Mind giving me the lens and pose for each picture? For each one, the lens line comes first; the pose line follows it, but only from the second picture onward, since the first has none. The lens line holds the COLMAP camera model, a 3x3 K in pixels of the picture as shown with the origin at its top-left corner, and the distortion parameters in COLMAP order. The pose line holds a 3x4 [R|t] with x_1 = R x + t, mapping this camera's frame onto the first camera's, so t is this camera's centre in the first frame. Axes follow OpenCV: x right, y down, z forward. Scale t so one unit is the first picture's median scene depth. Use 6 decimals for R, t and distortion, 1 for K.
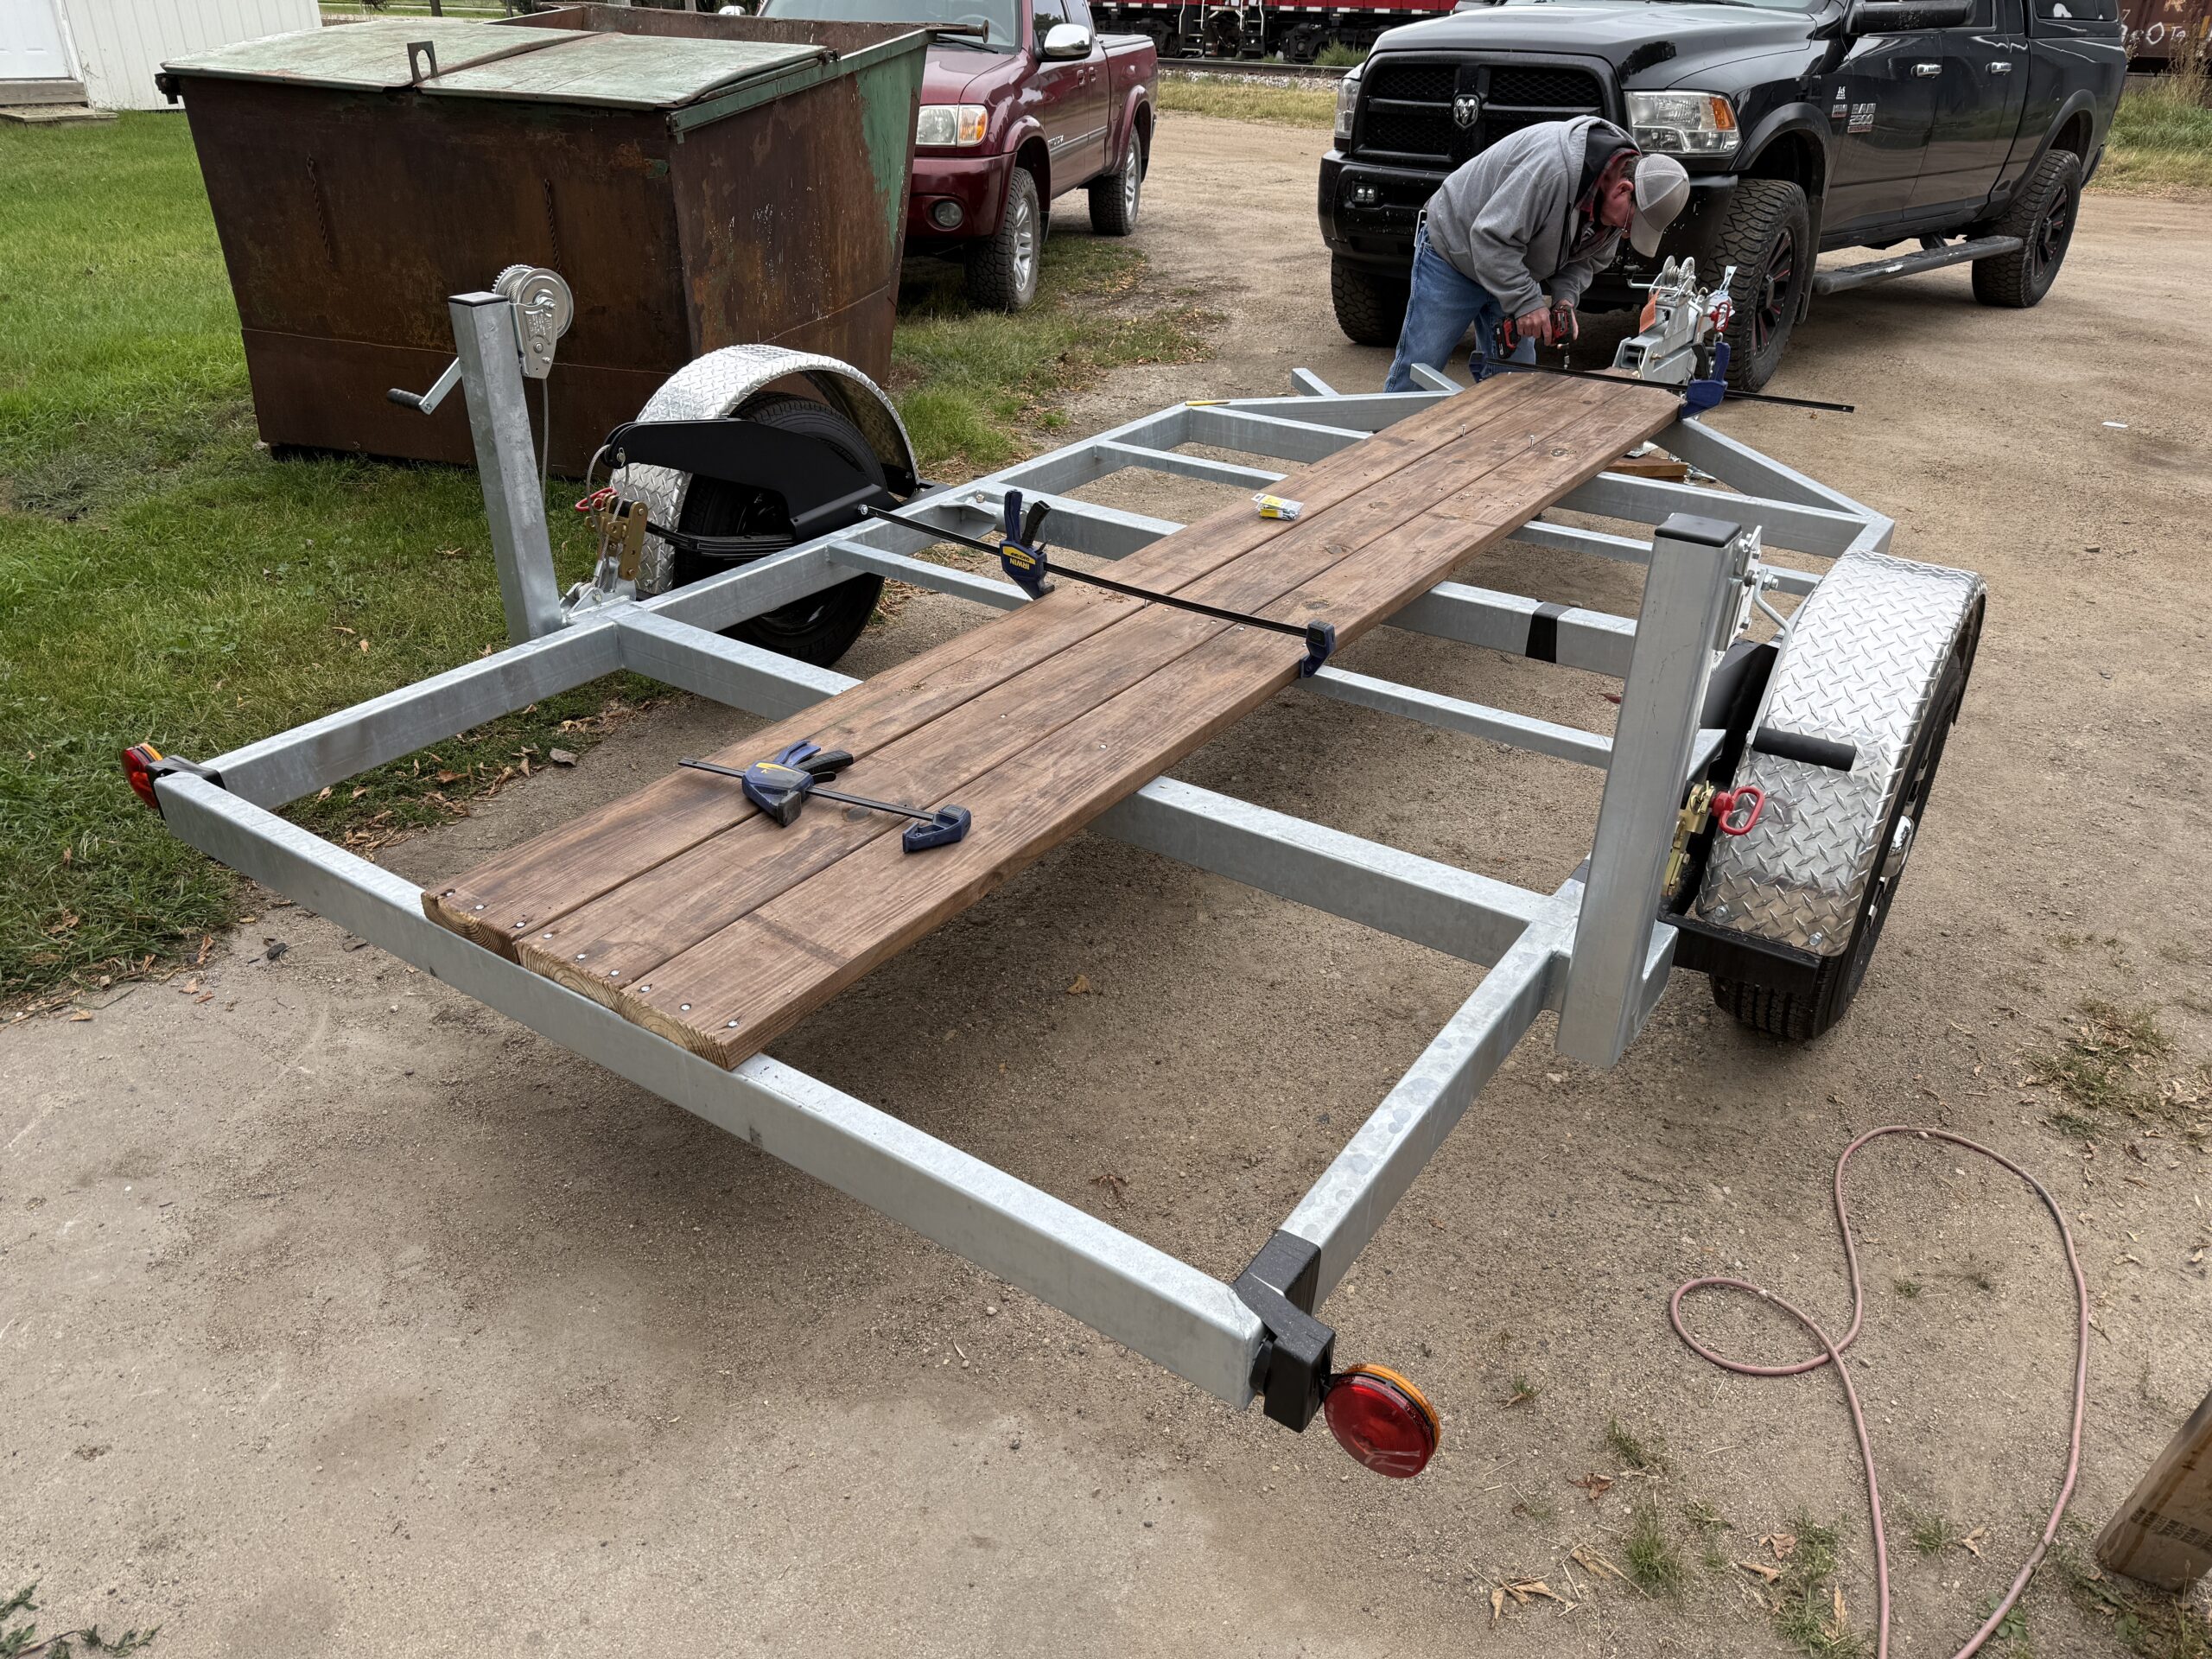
lens RADIAL K [[1521.7, 0, 1106.0], [0, 1521.7, 829.5], [0, 0, 1]] dist [-0.002451, -0.001590]
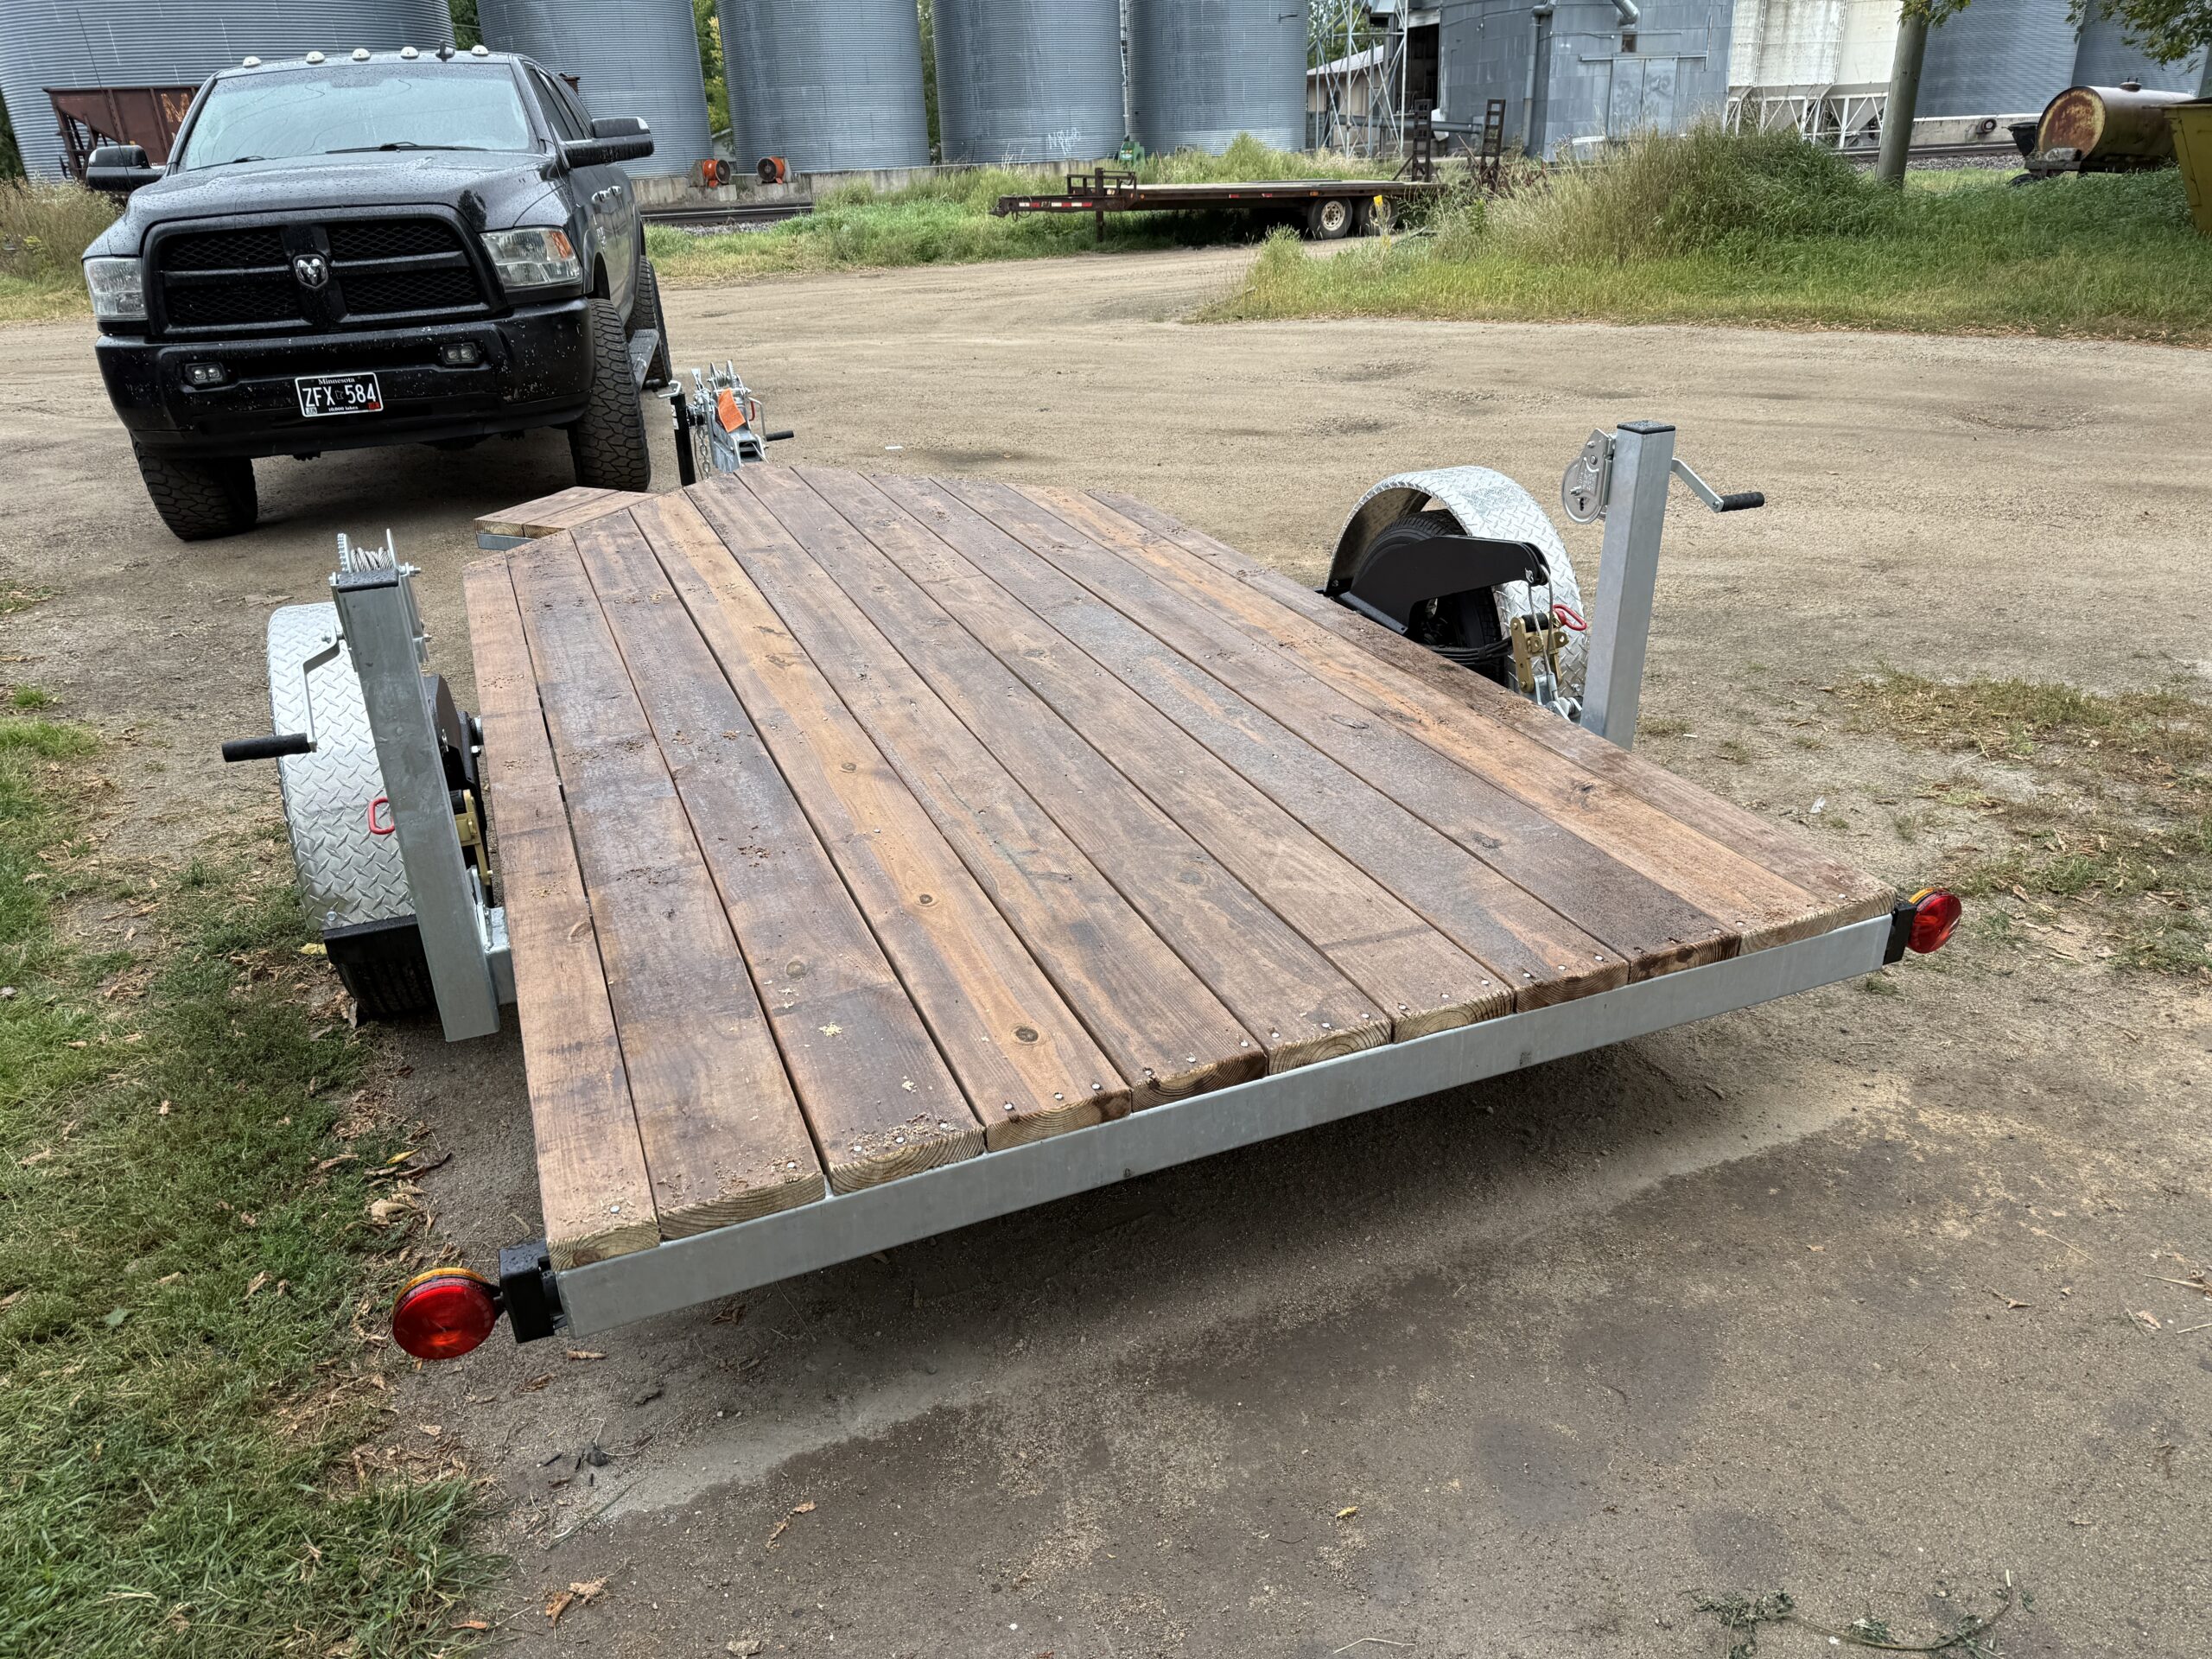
lens RADIAL K [[1554.9, 0, 1106.0], [0, 1554.9, 829.5], [0, 0, 1]] dist [0.003412, 0.001384]
pose [[0.548463, -0.380576, 0.744547, -0.641356], [0.440661, 0.888292, 0.129442, -0.133786], [-0.710638, 0.257099, 0.654900, 0.193920]]
